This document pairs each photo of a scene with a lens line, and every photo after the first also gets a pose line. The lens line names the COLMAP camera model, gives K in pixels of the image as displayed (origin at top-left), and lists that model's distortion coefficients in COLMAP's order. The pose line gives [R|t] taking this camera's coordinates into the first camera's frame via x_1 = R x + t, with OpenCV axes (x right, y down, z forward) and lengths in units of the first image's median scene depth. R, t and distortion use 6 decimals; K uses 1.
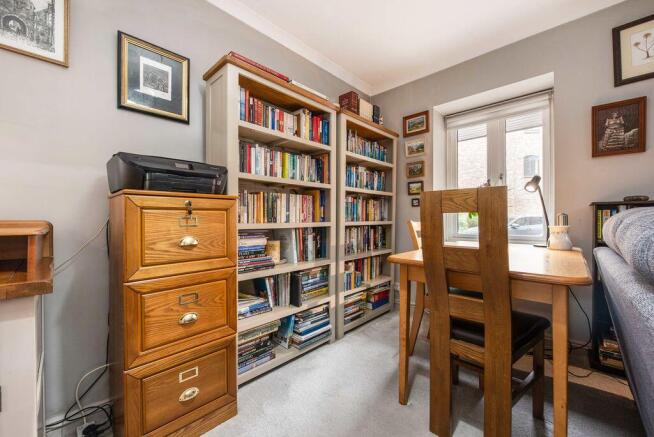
lens RADIAL K [[255.1, 0, 329.5], [0, 255.1, 221.3], [0, 0, 1]] dist [-0.010767, -0.000857]
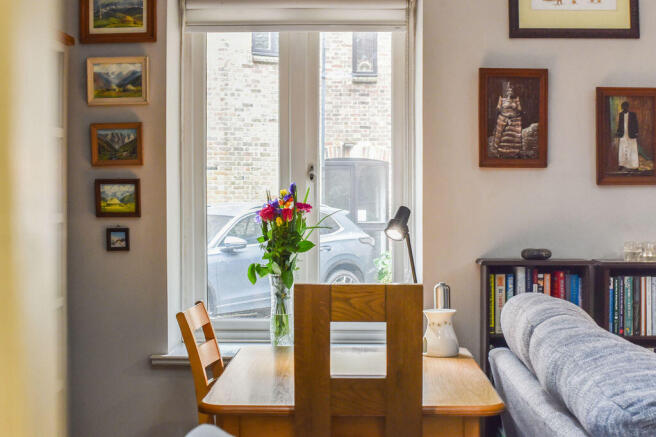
lens RADIAL K [[1406.0, 0, 327.8], [0, 1406.0, 219.0], [0, 0, 1]] dist [-0.429551, 0.000000]
pose [[0.726579, -0.019279, 0.686813, -1.138537], [0.002952, 0.999685, 0.024938, -0.224294], [-0.687077, -0.016092, 0.726407, -0.855966]]
